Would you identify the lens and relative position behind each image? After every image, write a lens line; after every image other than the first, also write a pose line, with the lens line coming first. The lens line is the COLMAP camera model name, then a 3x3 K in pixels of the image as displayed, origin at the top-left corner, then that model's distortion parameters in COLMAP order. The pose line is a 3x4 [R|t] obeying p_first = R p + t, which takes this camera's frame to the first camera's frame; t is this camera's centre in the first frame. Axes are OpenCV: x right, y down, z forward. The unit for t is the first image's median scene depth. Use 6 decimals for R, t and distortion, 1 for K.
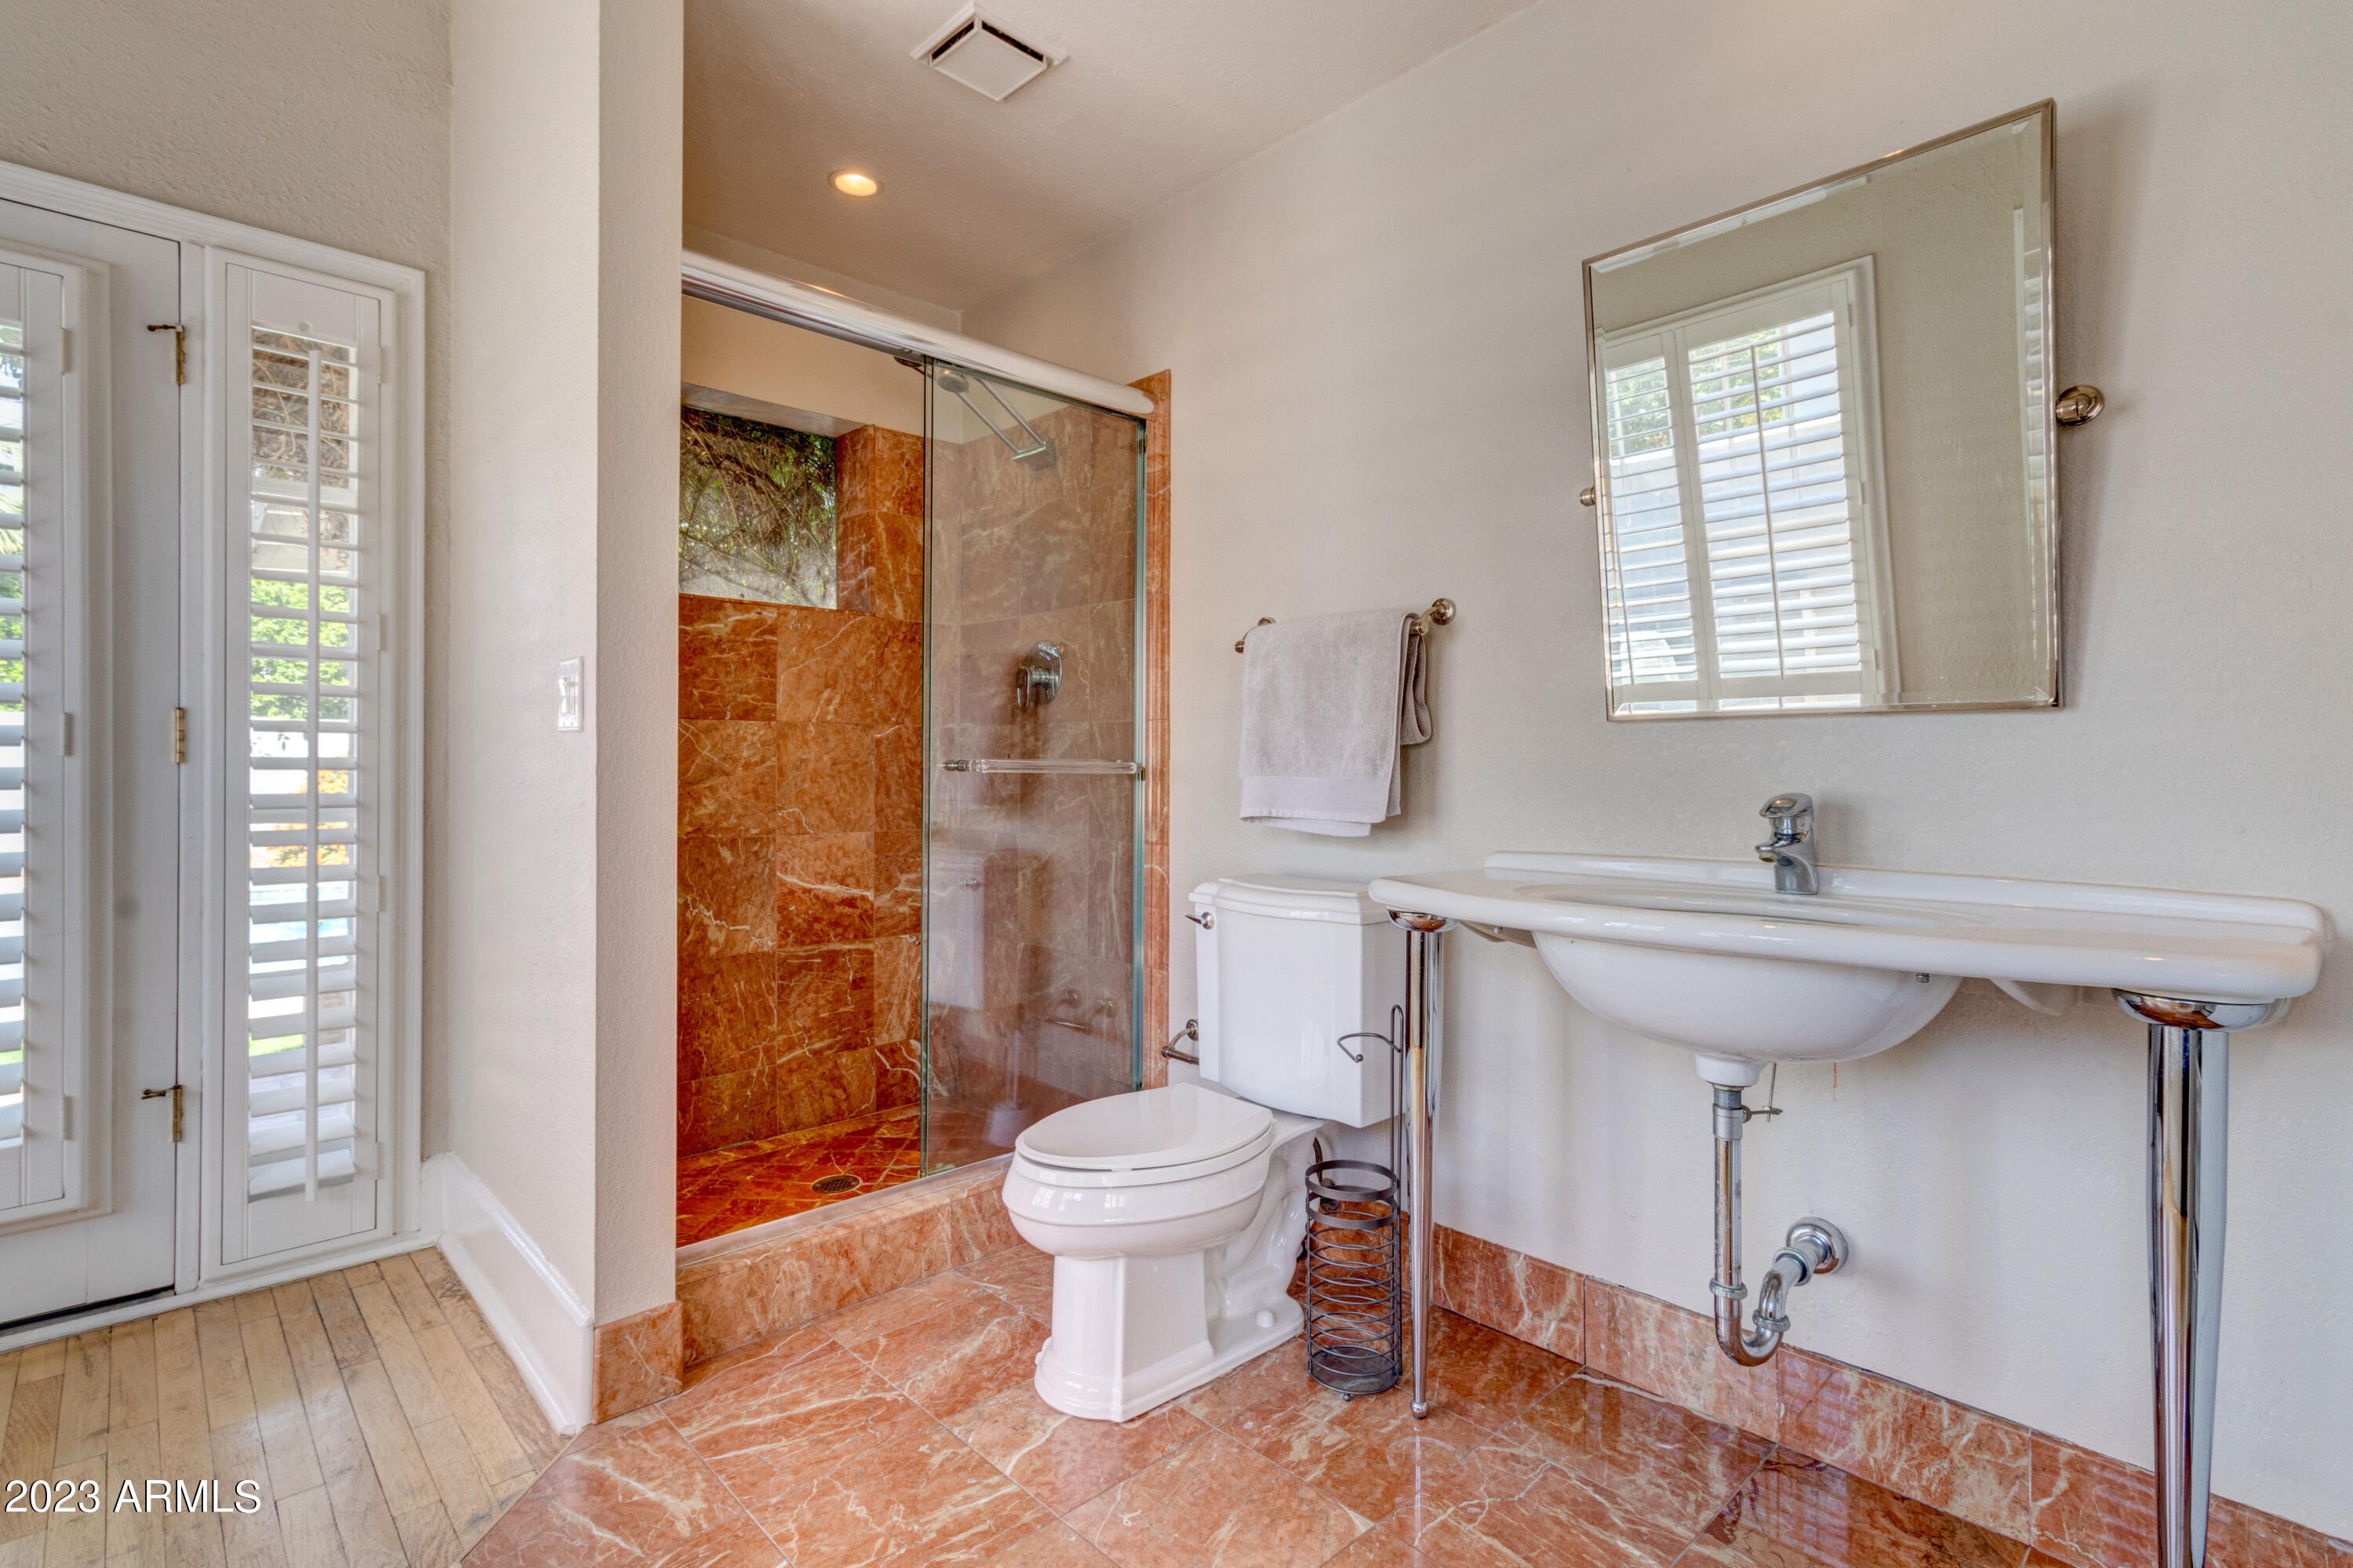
lens RADIAL K [[1117.6, 0, 1173.6], [0, 1117.6, 763.3], [0, 0, 1]] dist [0.008552, 0.000777]
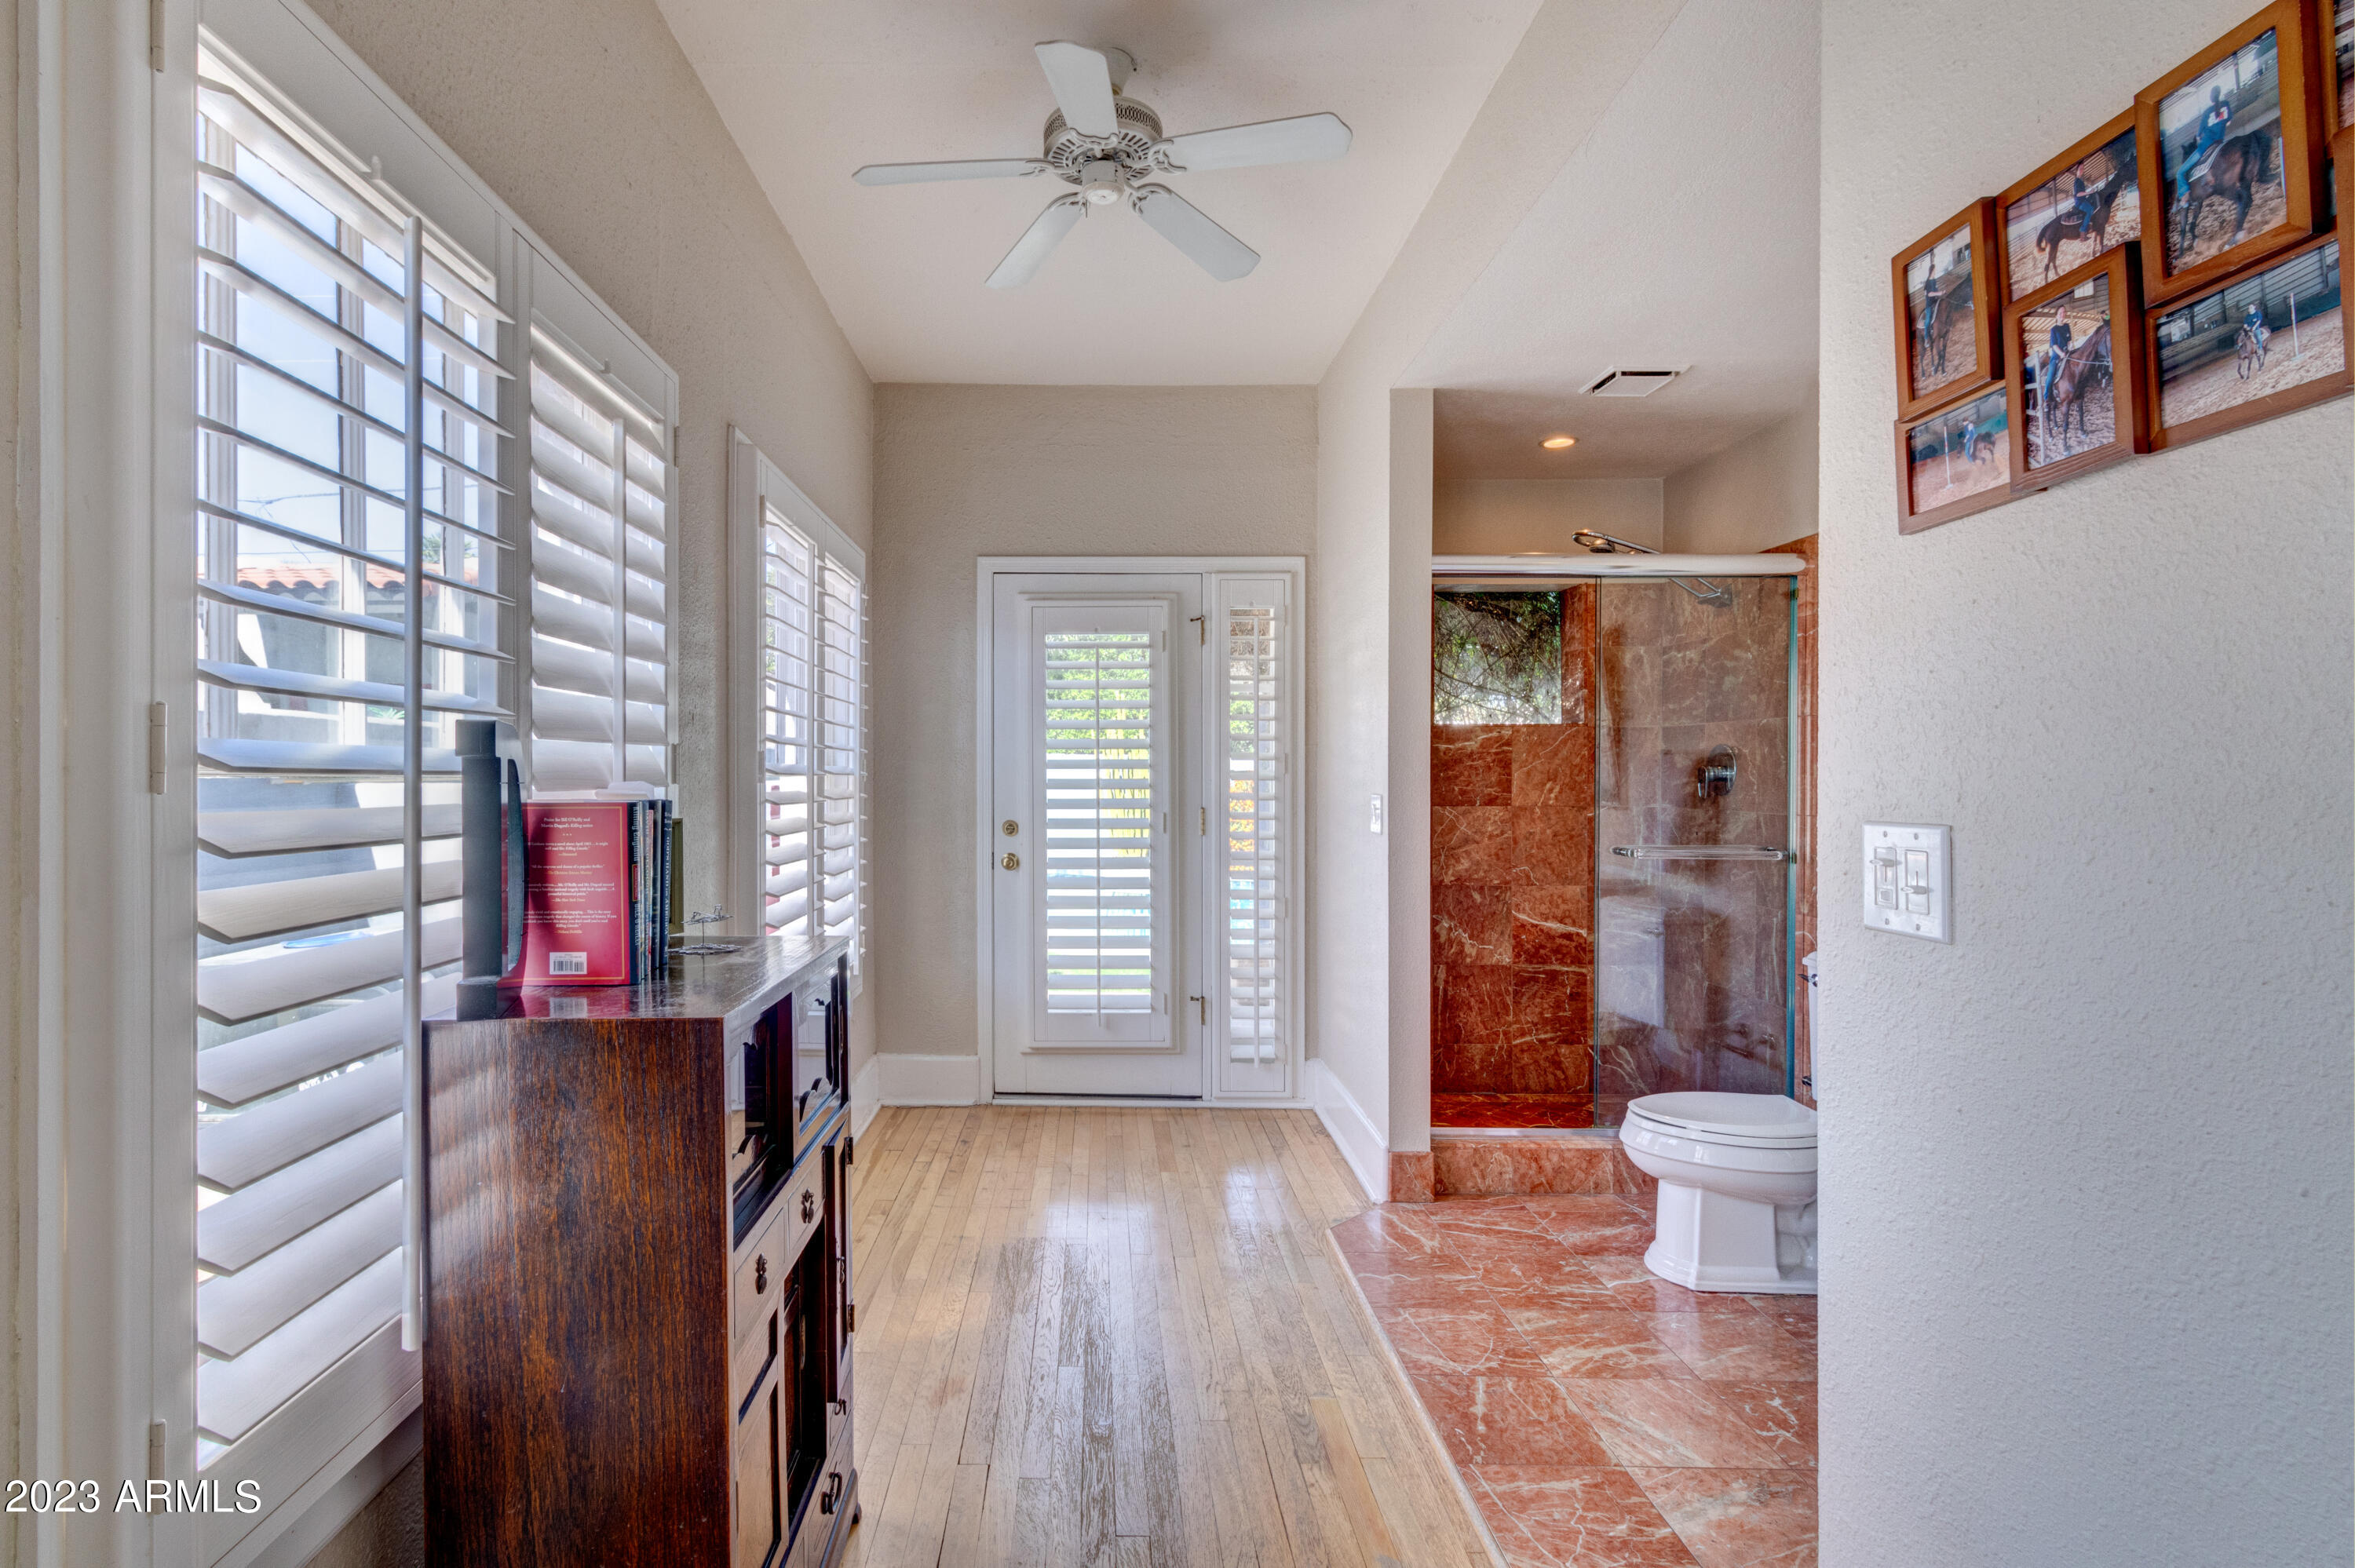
lens RADIAL K [[1118.9, 0, 1072.3], [0, 1118.9, 777.3], [0, 0, 1]] dist [0.001845, -0.000019]
pose [[0.712706, -0.001508, -0.701462, 0.305996], [0.003341, 0.999994, 0.001244, -0.094987], [0.701455, -0.003230, 0.712706, -0.512346]]
